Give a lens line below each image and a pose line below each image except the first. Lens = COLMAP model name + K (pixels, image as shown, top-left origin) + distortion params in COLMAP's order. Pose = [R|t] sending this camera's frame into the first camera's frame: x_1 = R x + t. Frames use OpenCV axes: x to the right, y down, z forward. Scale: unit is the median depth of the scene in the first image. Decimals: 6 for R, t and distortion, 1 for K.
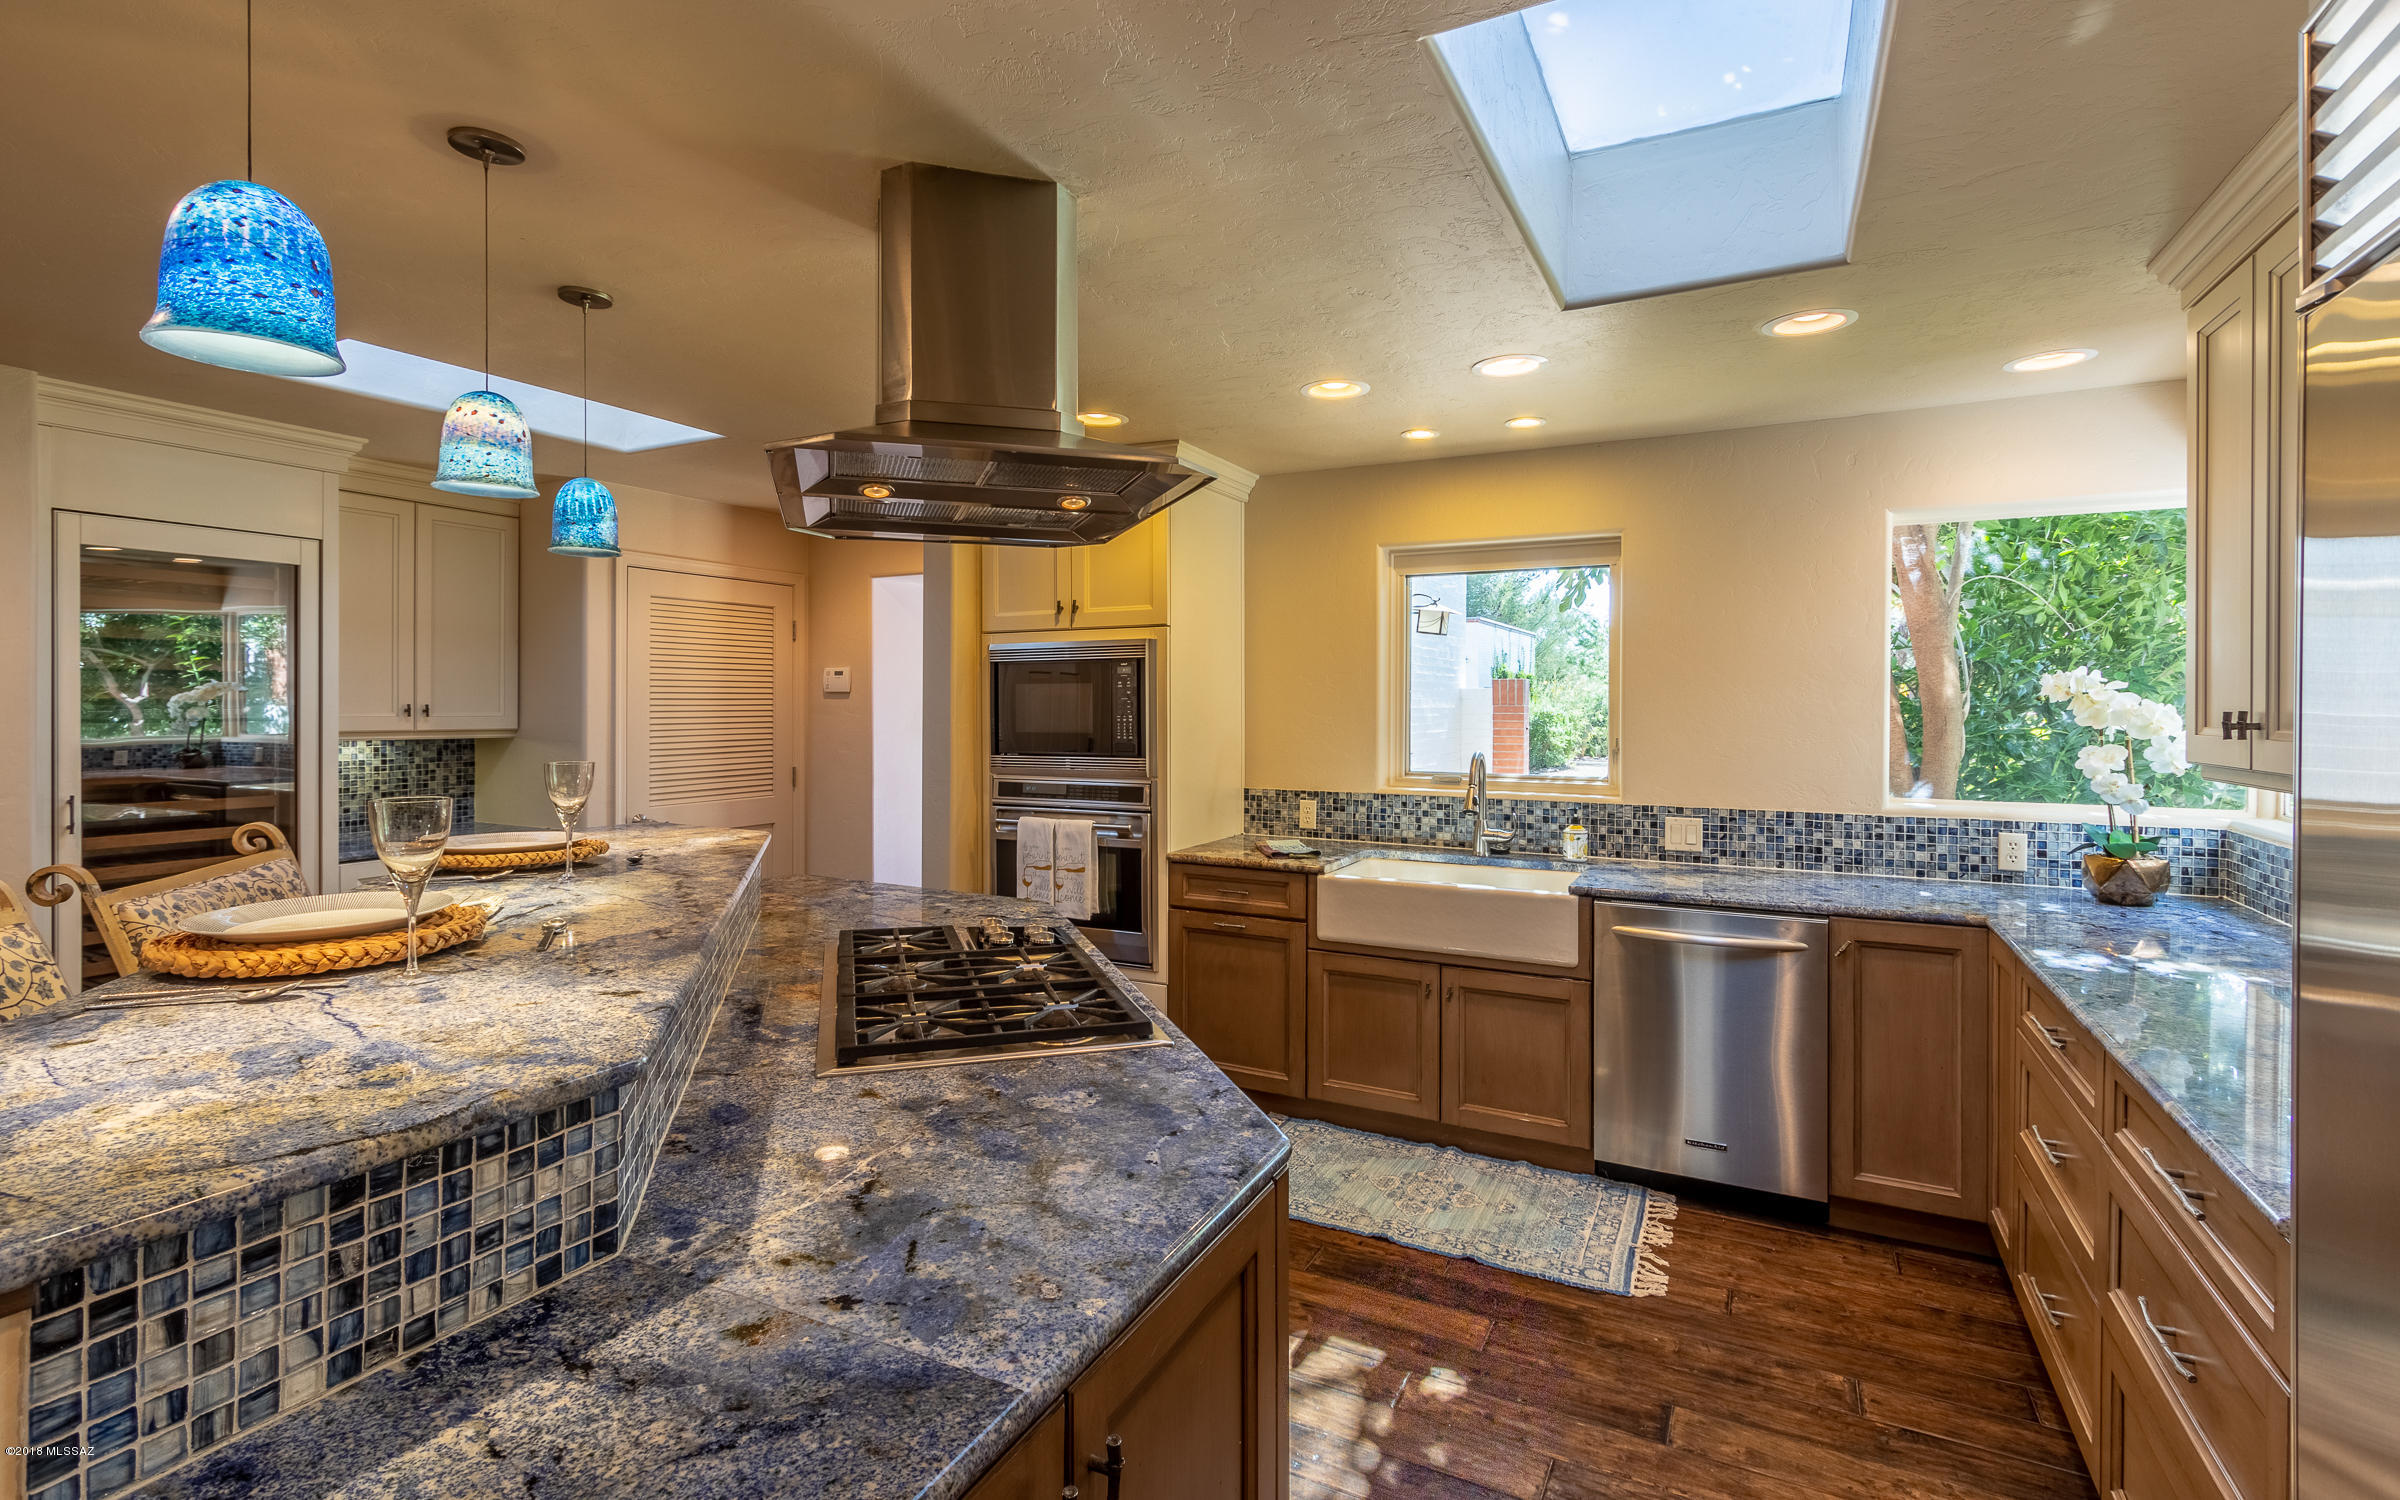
lens RADIAL K [[1087.4, 0, 1191.3], [0, 1087.4, 708.5], [0, 0, 1]] dist [0.001491, 0.000031]
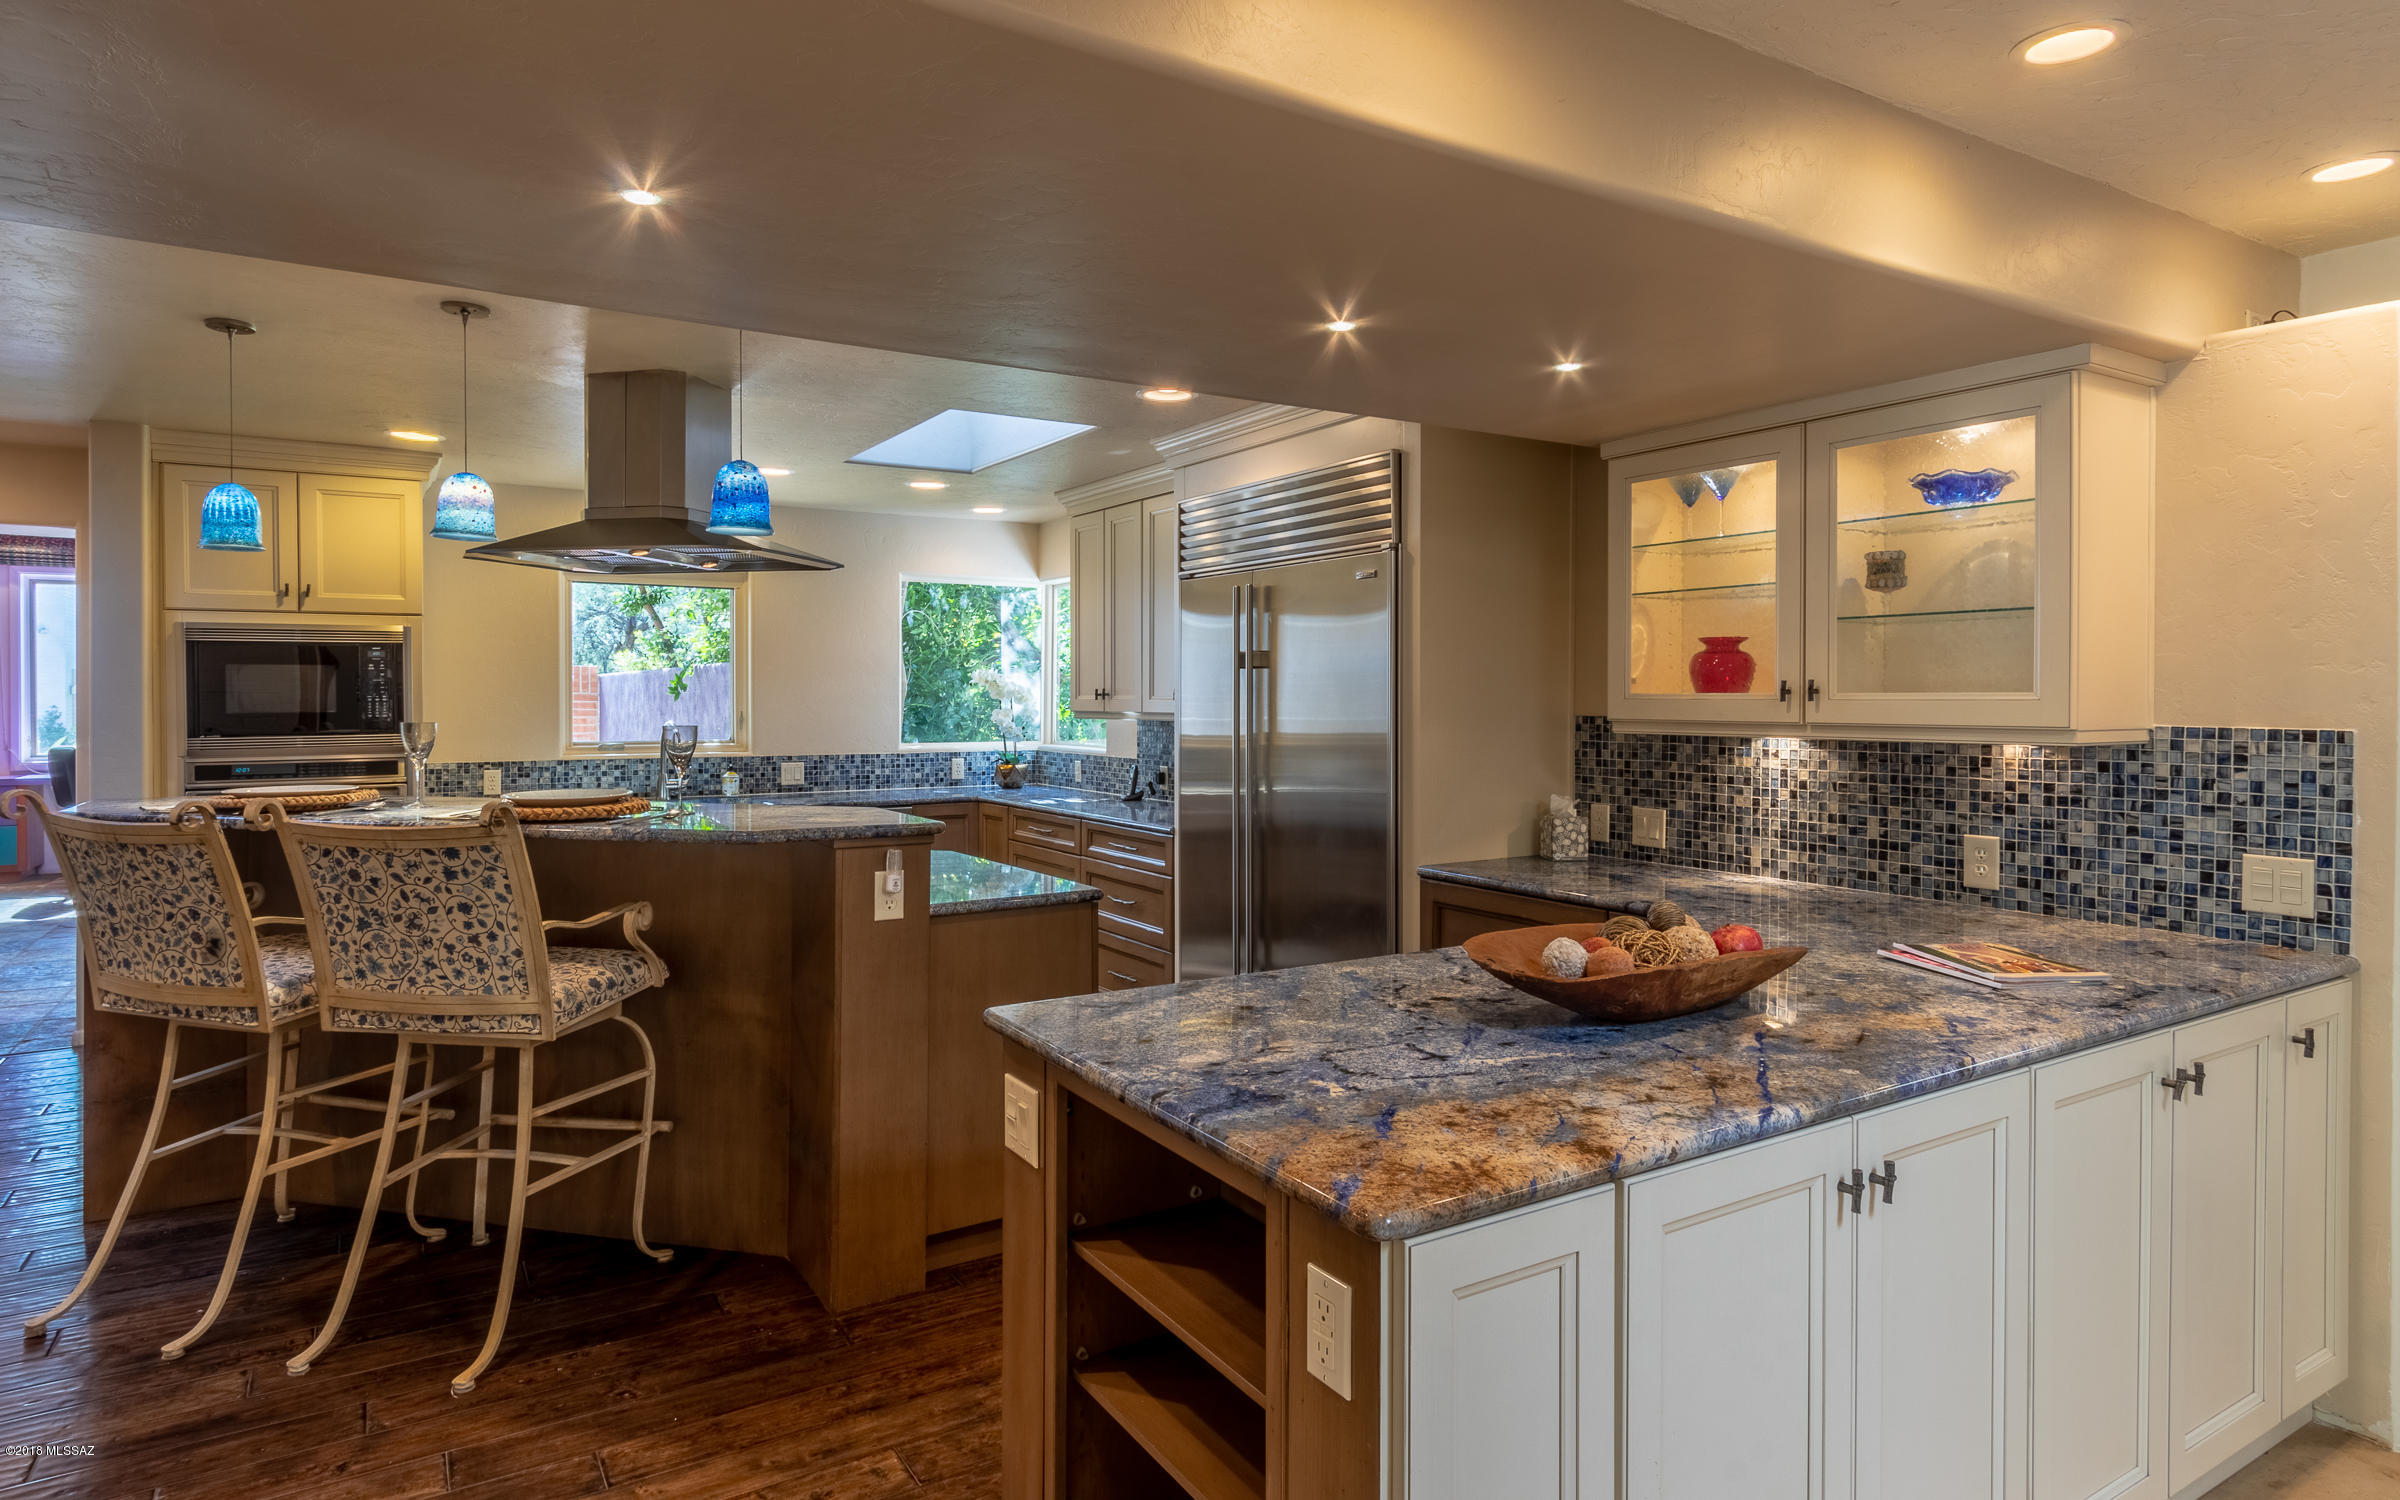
lens RADIAL K [[1325.4, 0, 1200.0], [0, 1325.4, 750.0], [0, 0, 1]] dist [0.000423, 0.000083]
pose [[0.501483, -0.036051, 0.864416, -0.791611], [0.005083, 0.999237, 0.038725, 0.013653], [-0.865153, -0.015026, 0.501284, -0.380225]]
